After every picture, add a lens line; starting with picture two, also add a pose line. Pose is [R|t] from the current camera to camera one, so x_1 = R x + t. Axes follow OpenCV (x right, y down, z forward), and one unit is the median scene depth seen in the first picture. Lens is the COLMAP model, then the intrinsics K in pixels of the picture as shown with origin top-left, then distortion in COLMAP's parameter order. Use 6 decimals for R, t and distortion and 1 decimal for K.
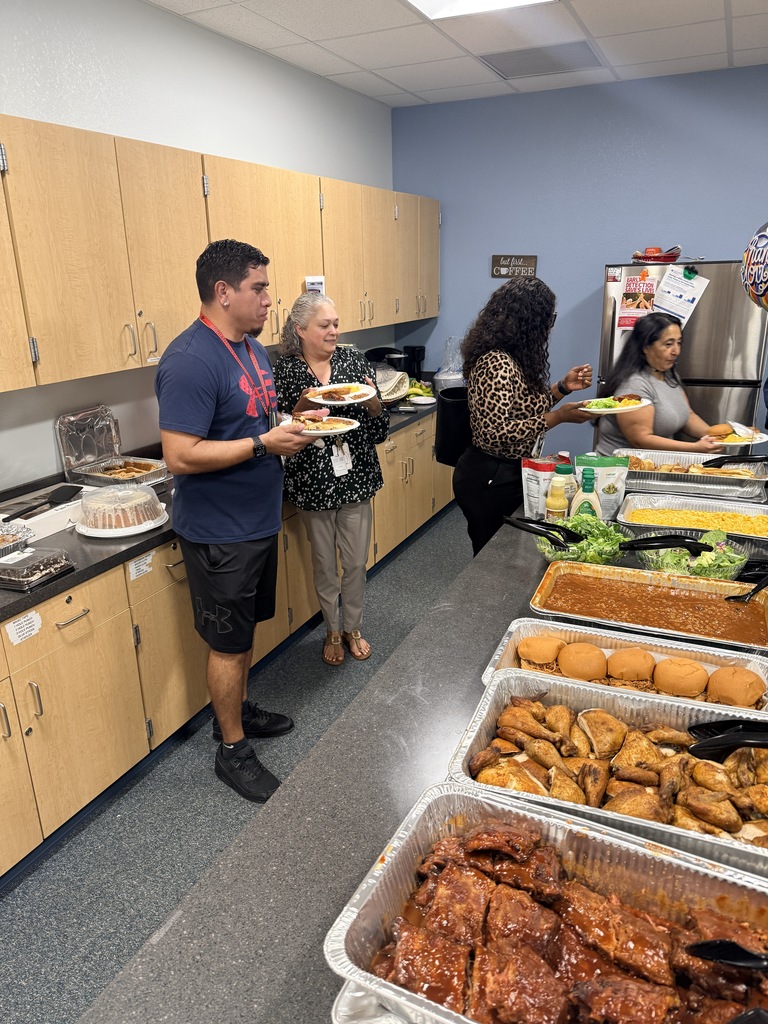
lens RADIAL K [[726.7, 0, 375.4], [0, 726.7, 525.2], [0, 0, 1]] dist [0.009536, -0.022261]
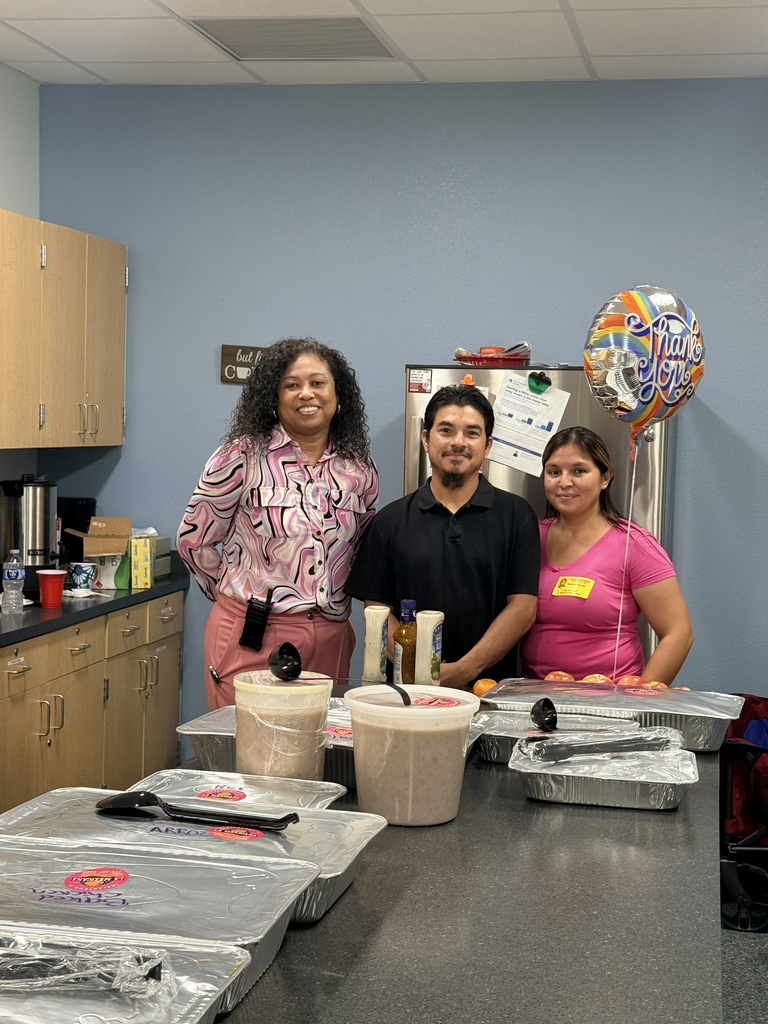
lens RADIAL K [[1613.1, 0, 385.5], [0, 1613.1, 517.4], [0, 0, 1]] dist [0.151426, 0.000000]
pose [[0.972036, 0.038415, 0.231670, 0.001245], [0.024512, 0.964543, -0.262785, 0.097386], [-0.233551, 0.261115, 0.936629, -0.176454]]
